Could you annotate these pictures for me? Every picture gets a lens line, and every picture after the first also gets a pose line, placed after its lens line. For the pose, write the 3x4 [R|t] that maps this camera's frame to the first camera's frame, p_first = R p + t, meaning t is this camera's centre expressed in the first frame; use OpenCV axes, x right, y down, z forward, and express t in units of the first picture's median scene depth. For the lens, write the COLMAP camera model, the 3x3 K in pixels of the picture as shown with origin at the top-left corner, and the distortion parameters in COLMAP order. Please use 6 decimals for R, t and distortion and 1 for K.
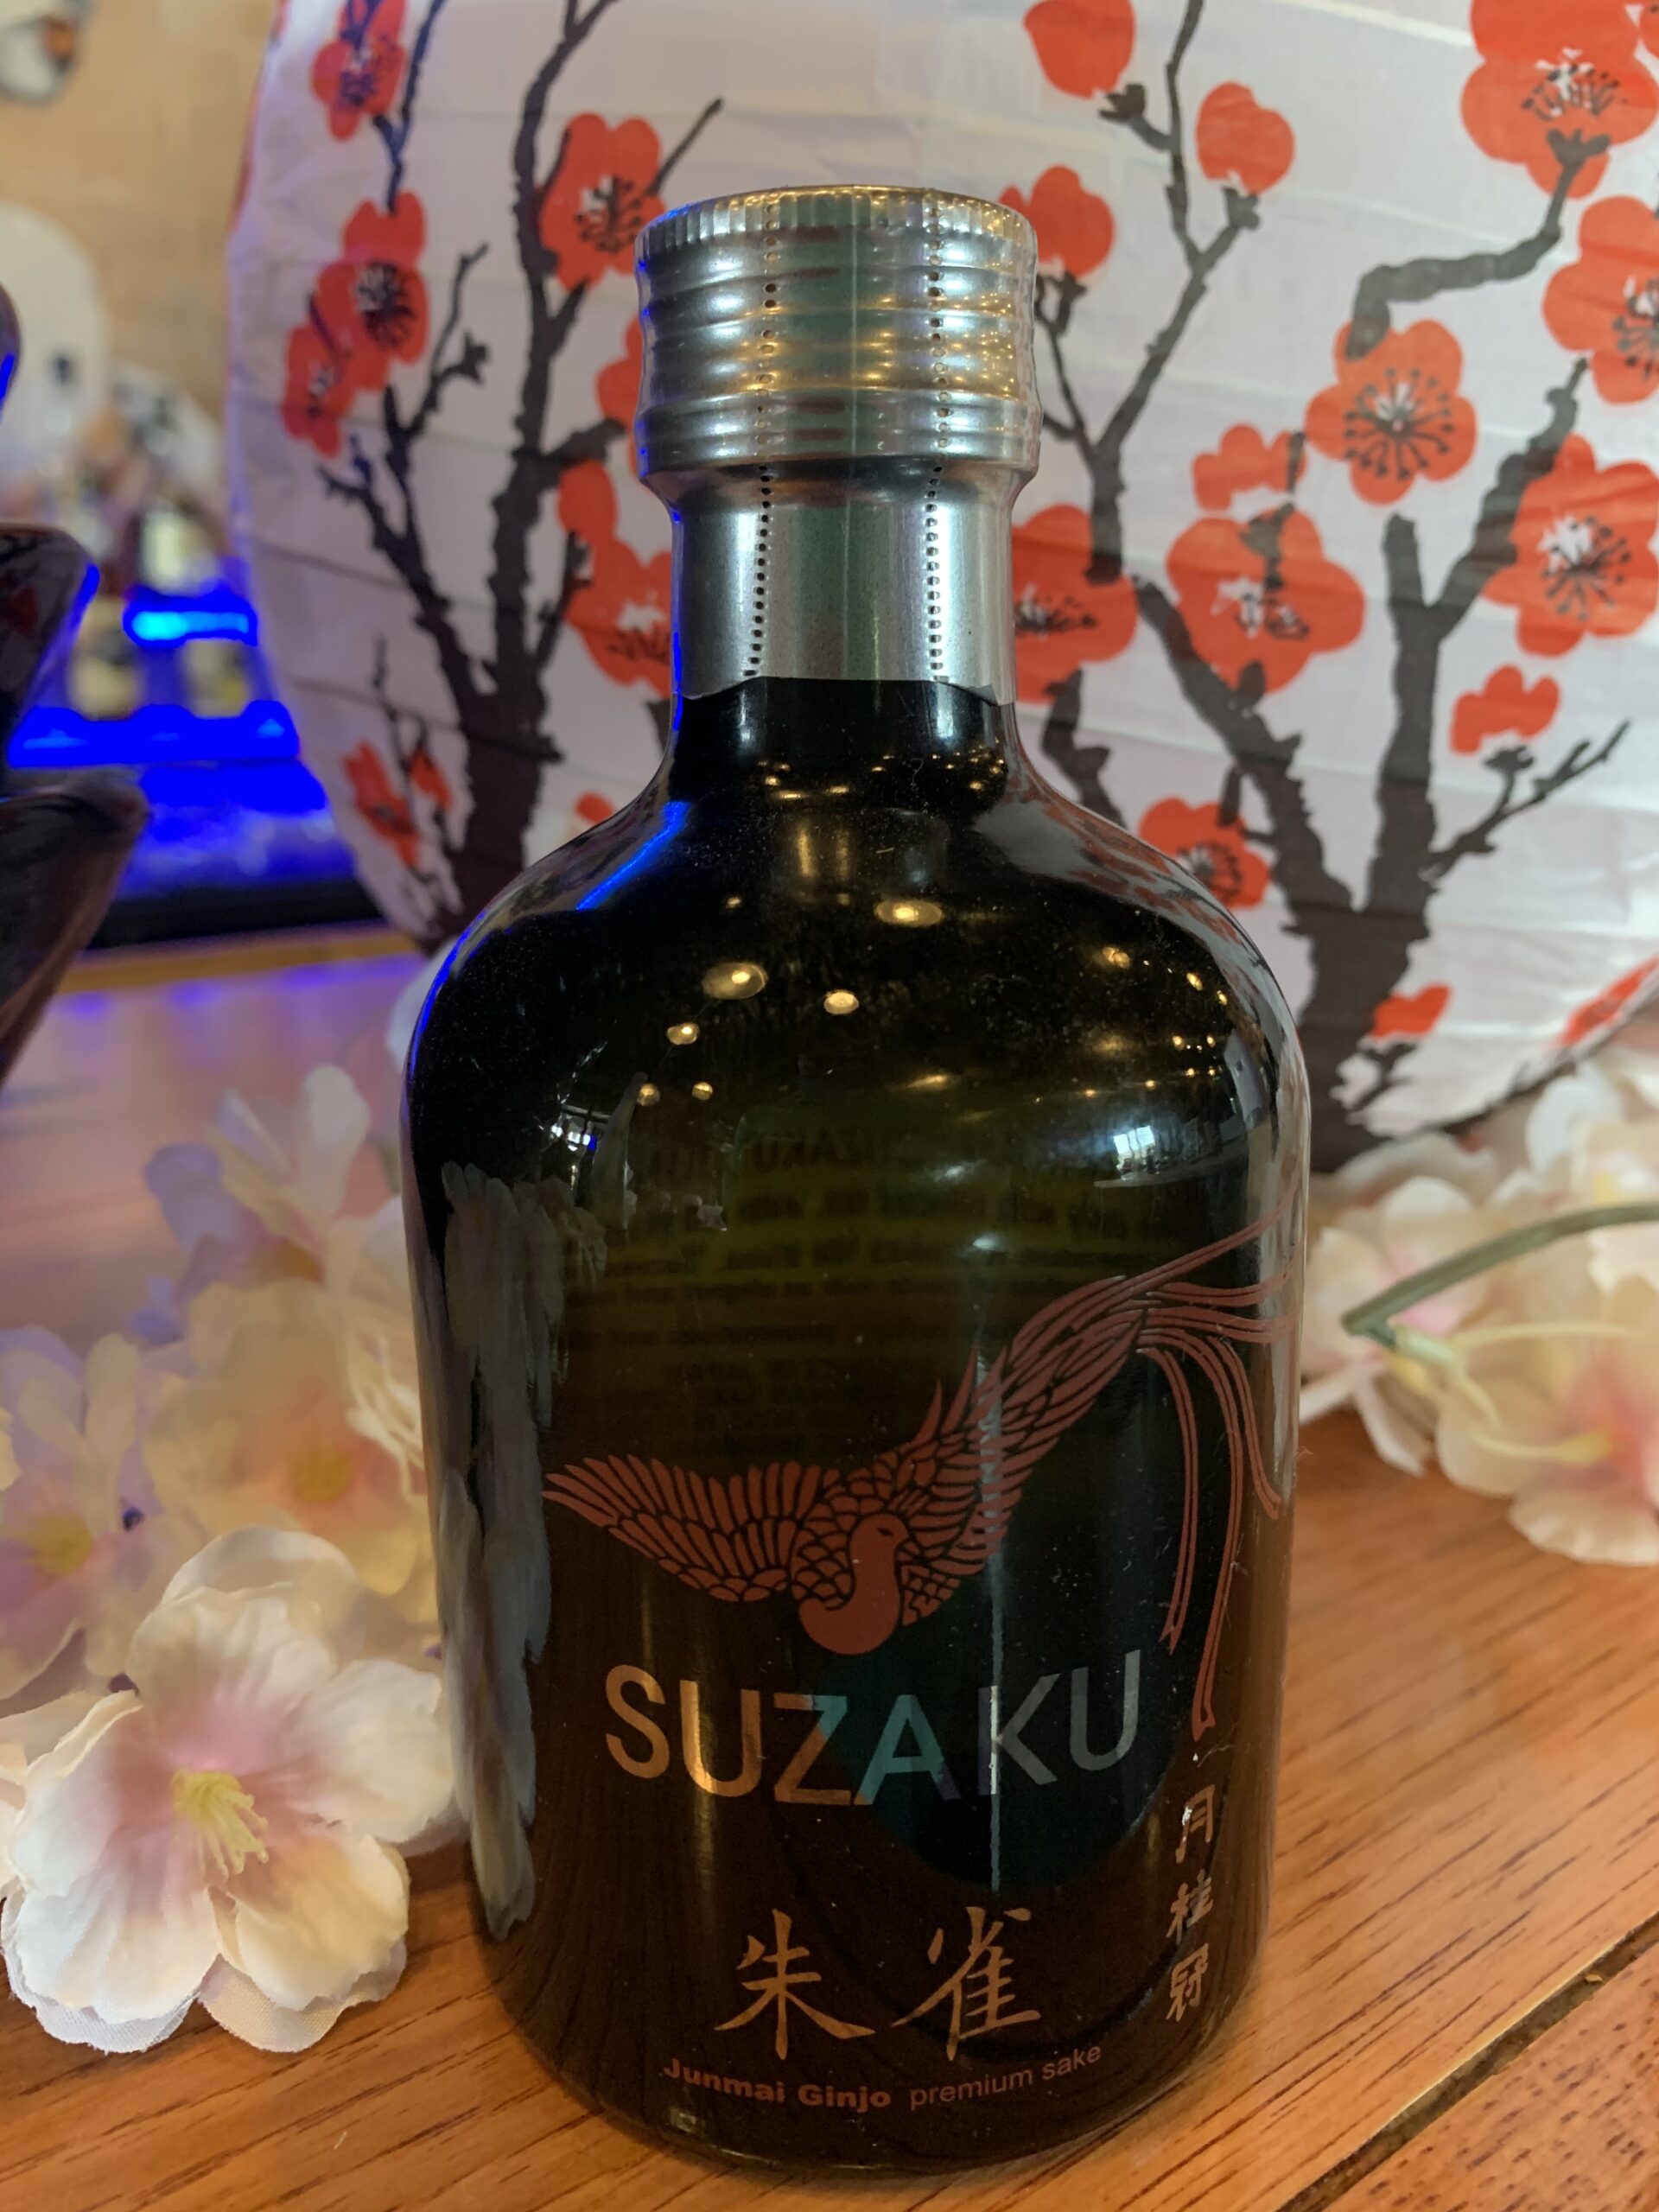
lens RADIAL K [[1749.9, 0, 805.7], [0, 1749.9, 1092.9], [0, 0, 1]] dist [-0.015761, -0.004446]
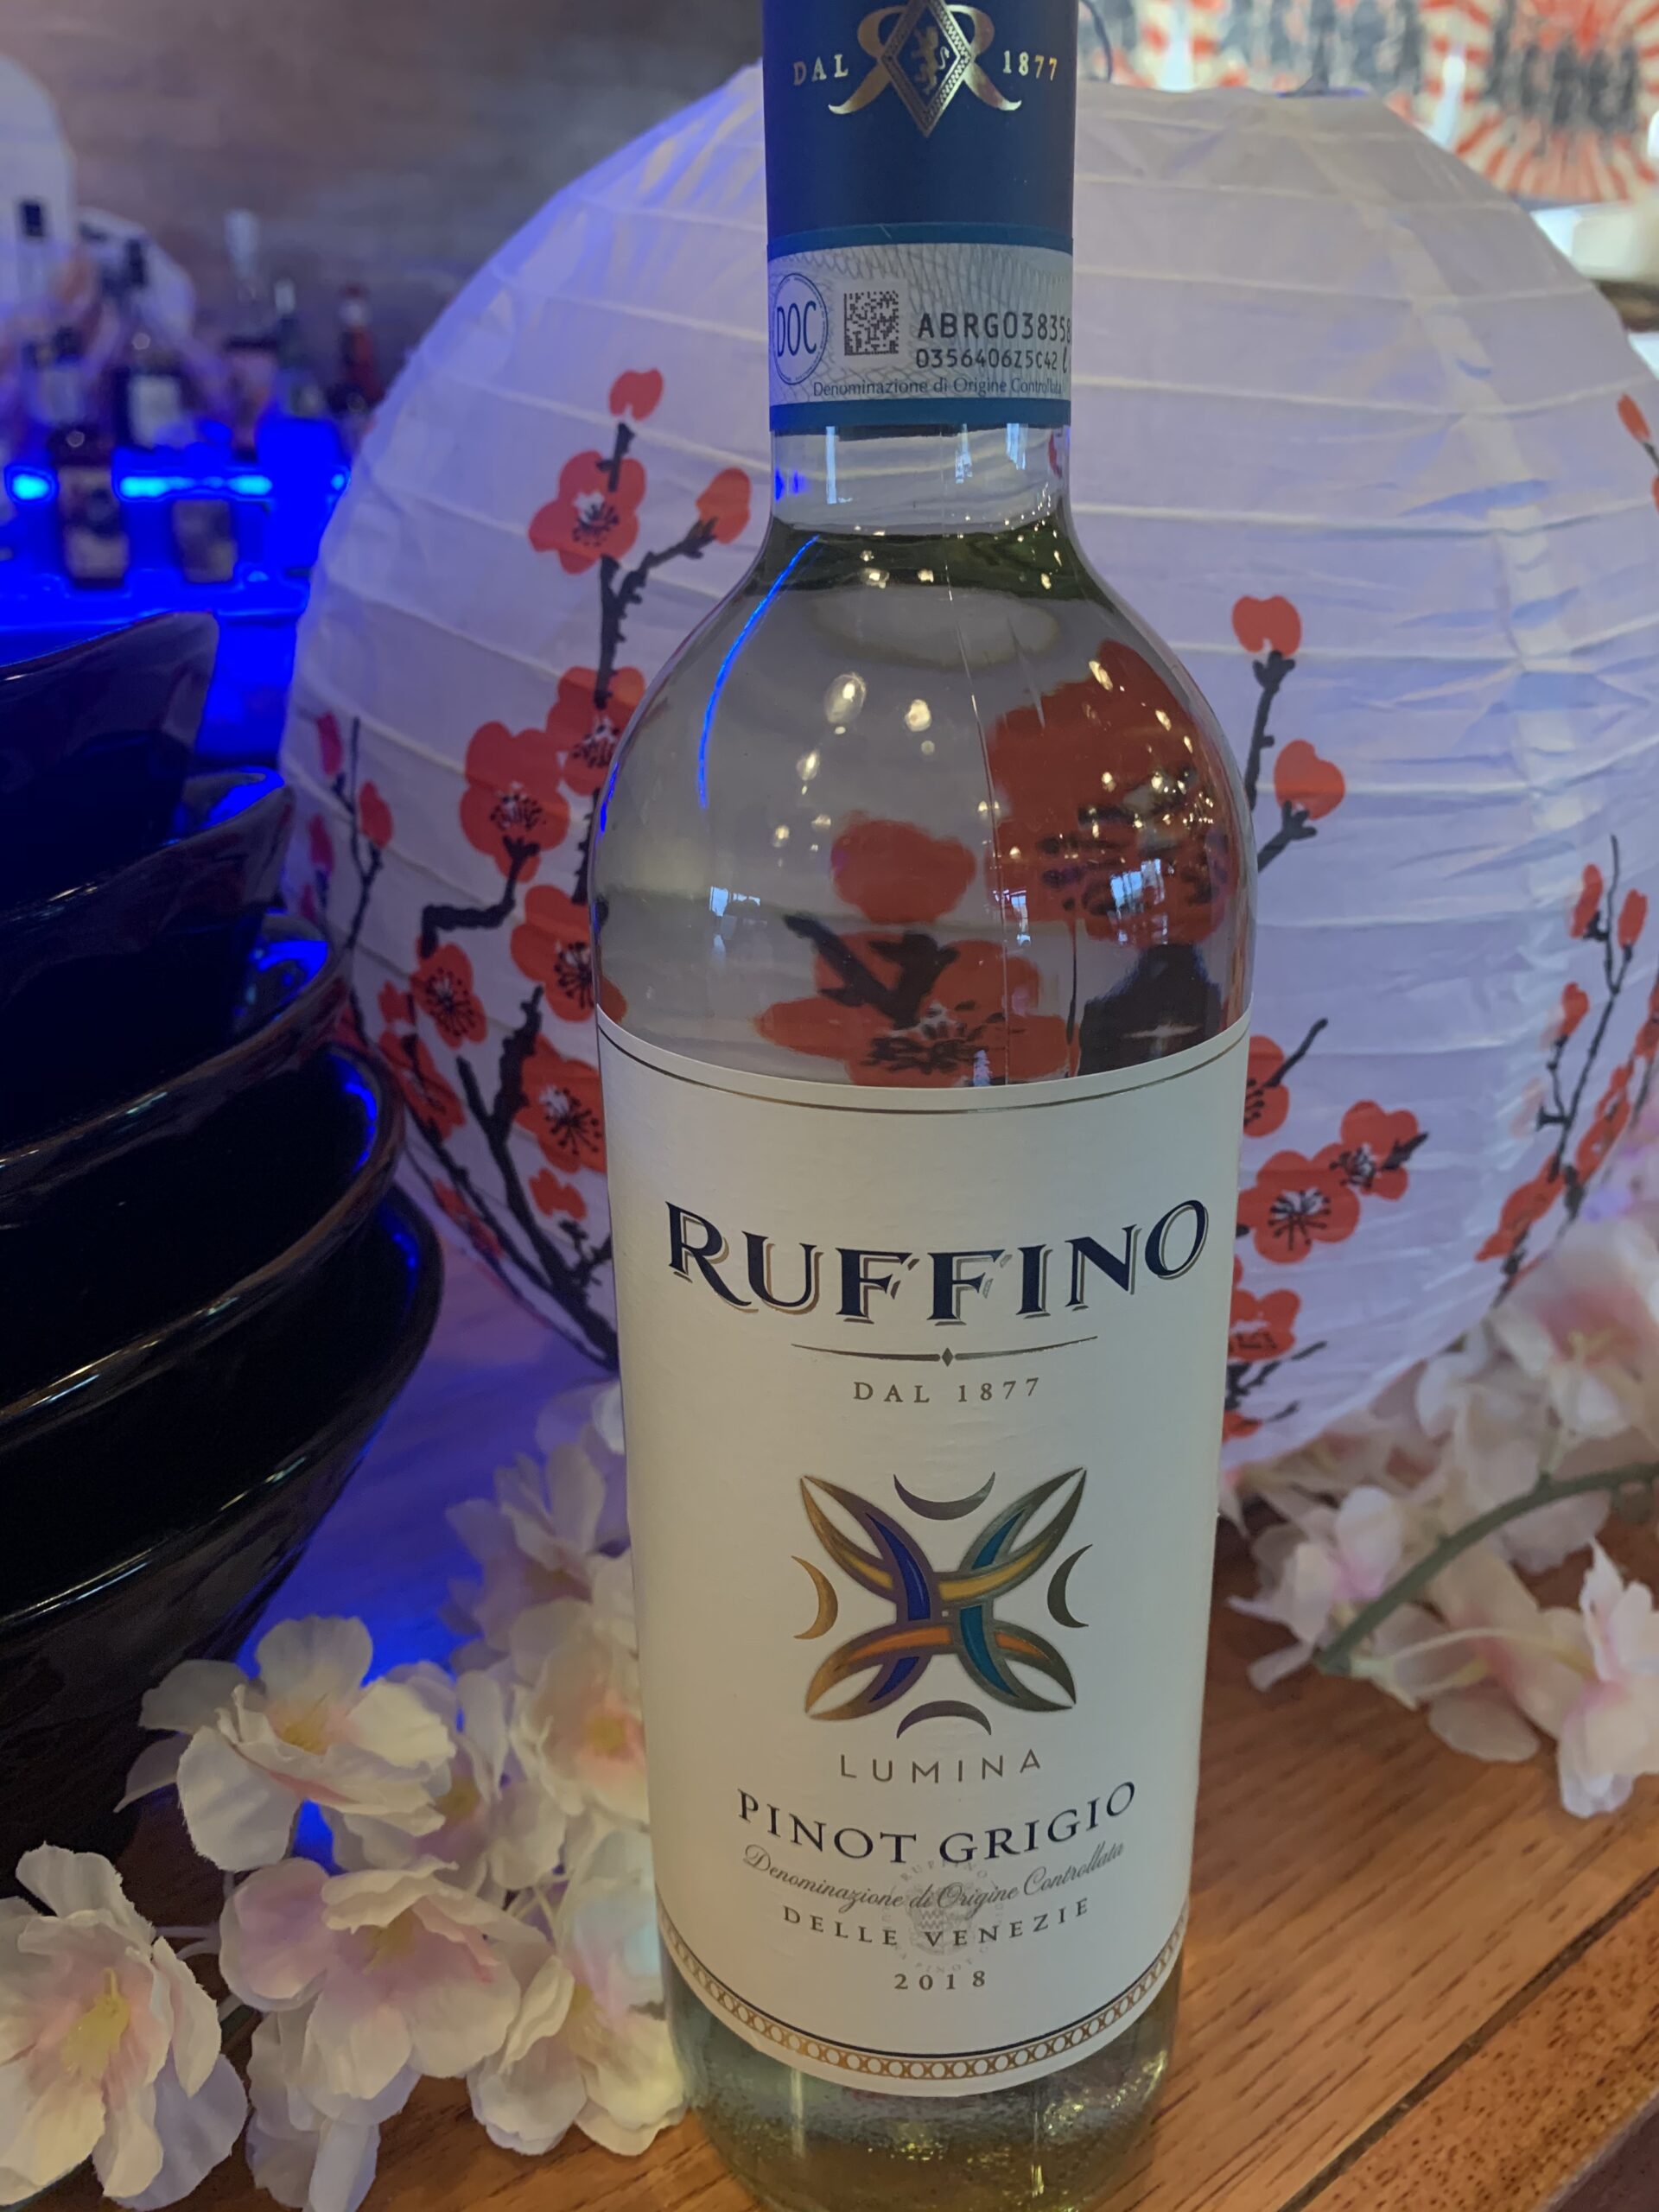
lens RADIAL K [[1749.9, 0, 844.2], [0, 1749.9, 1108.2], [0, 0, 1]] dist [-0.015761, -0.004446]
pose [[0.644173, 0.298018, -0.704433, 1.572385], [-0.207280, 0.954527, 0.214274, -0.658488], [0.736258, 0.007986, 0.676654, 0.219351]]
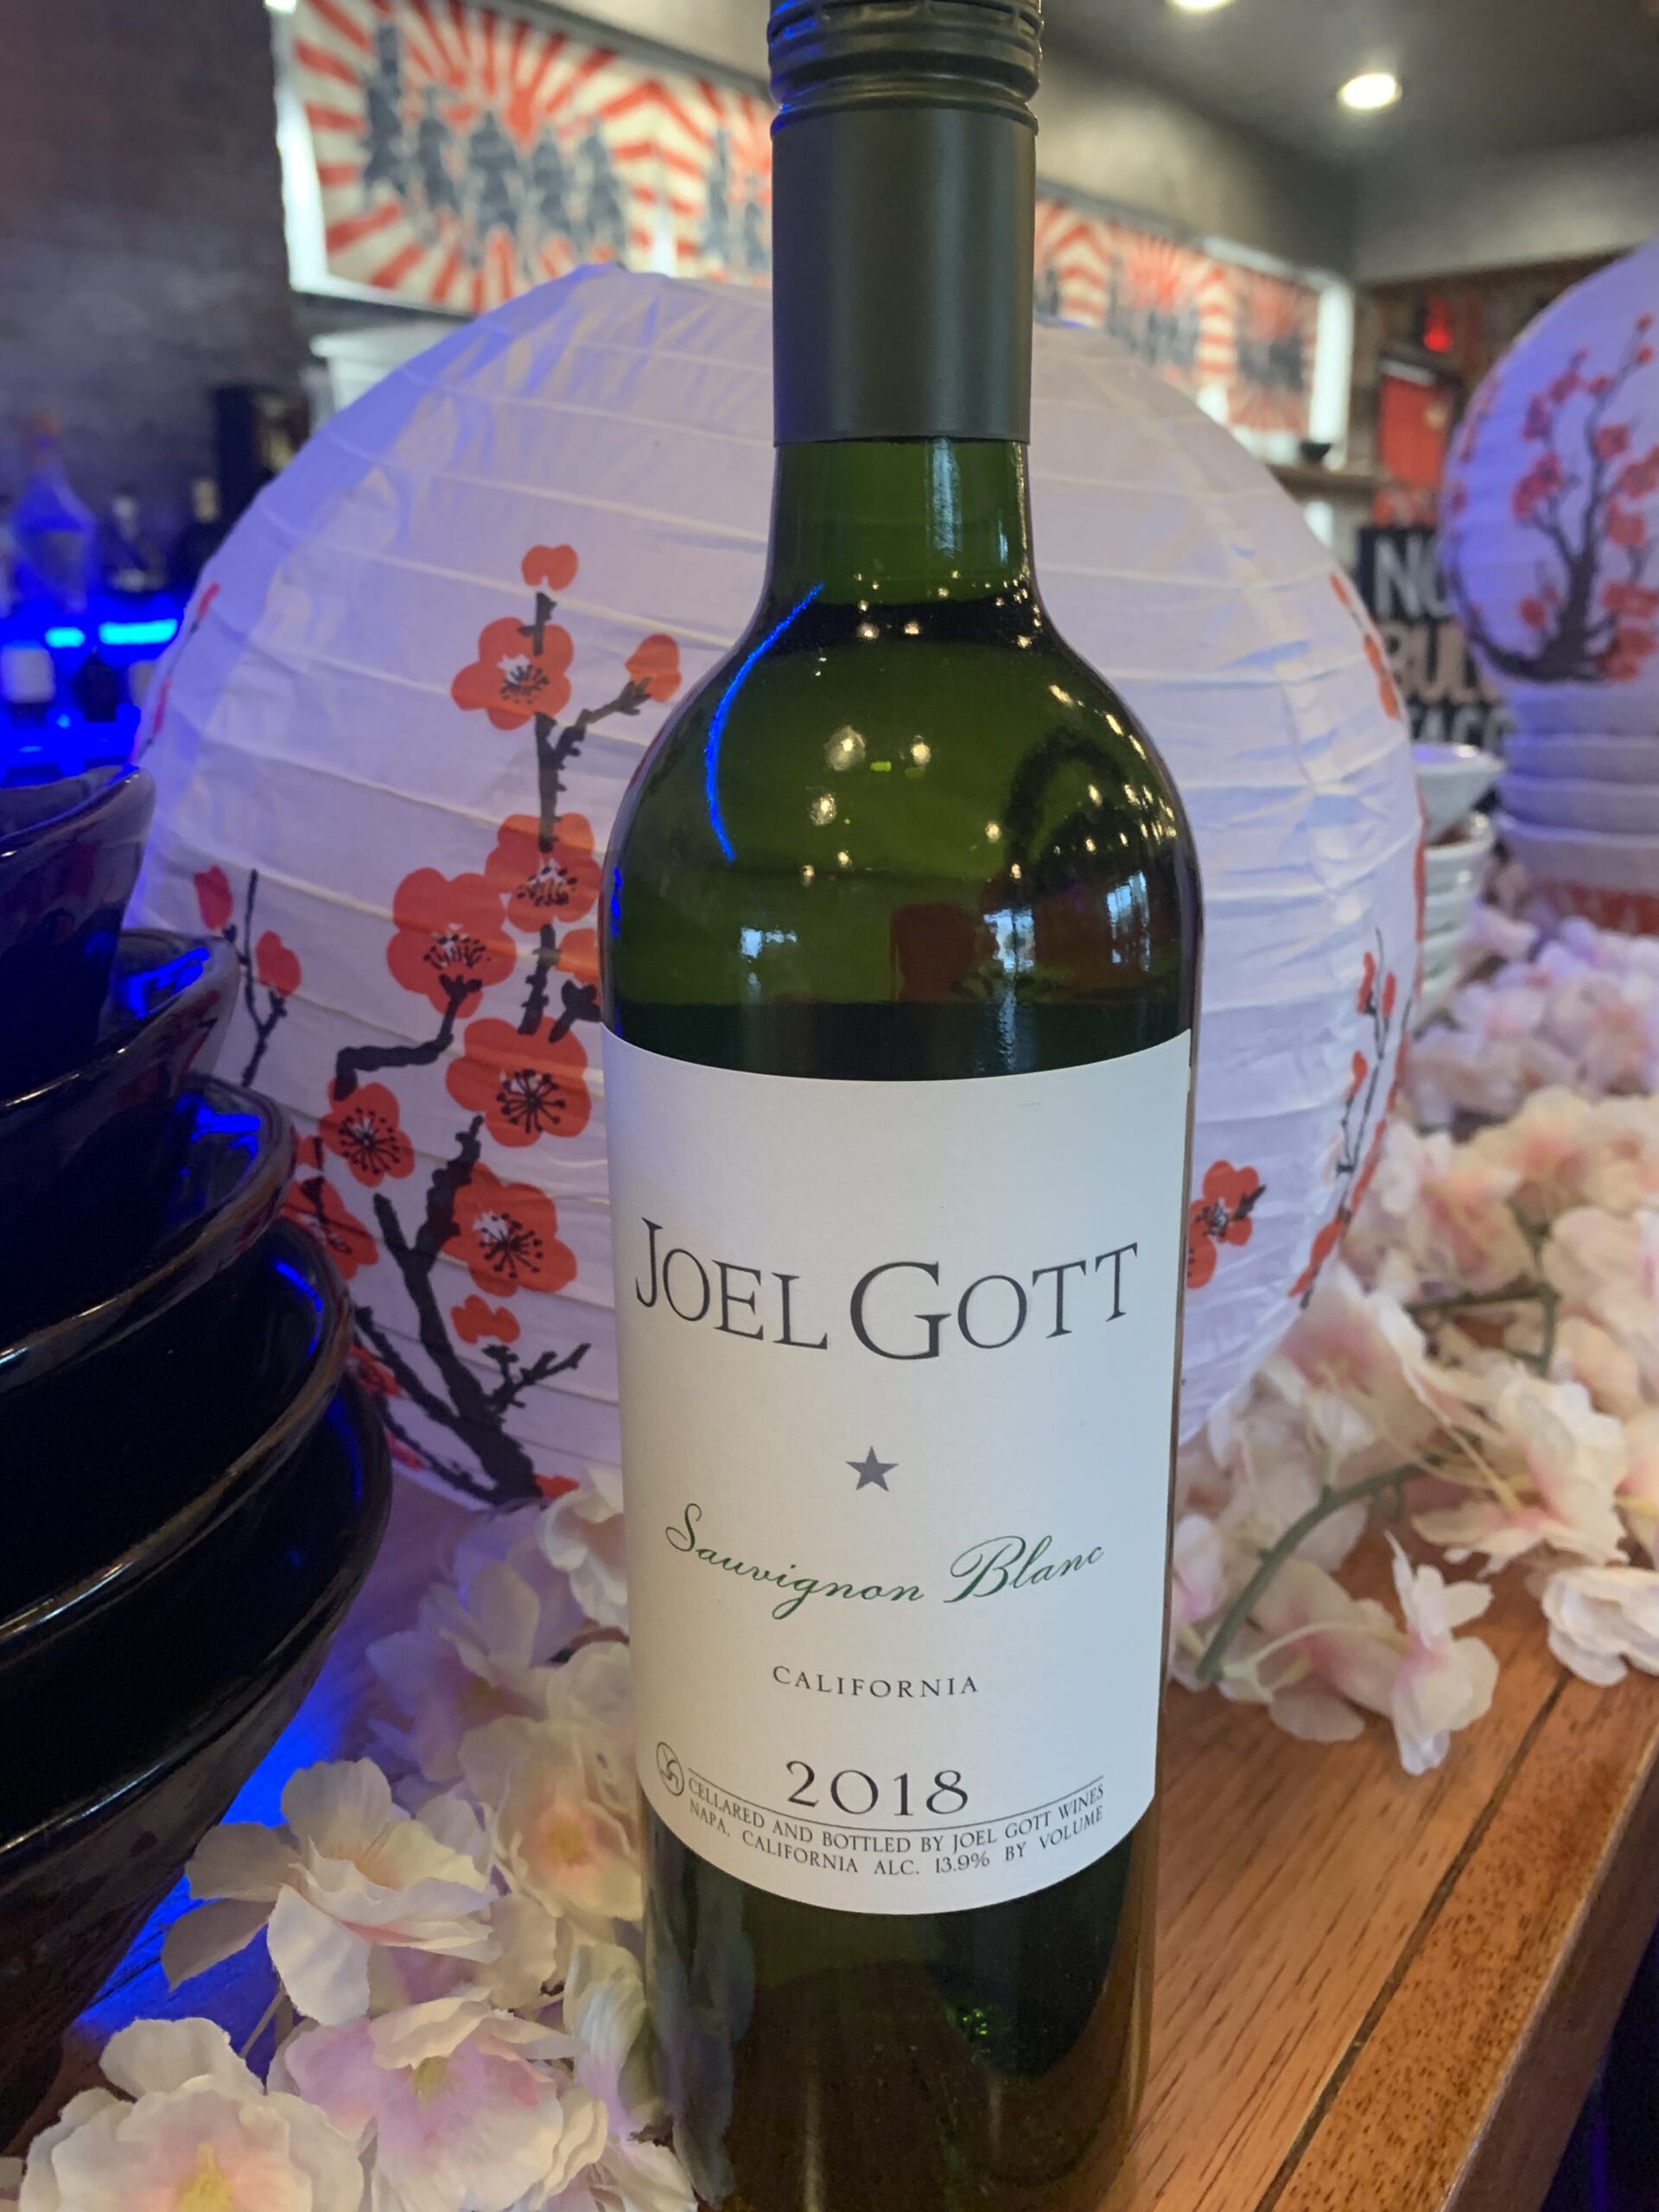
lens RADIAL K [[1749.9, 0, 815.5], [0, 1749.9, 1098.1], [0, 0, 1]] dist [-0.015761, -0.004446]
pose [[0.822821, 0.183107, -0.537995, 1.420127], [-0.166137, 0.982819, 0.080410, -0.582641], [0.543475, 0.023218, 0.839104, -0.079993]]
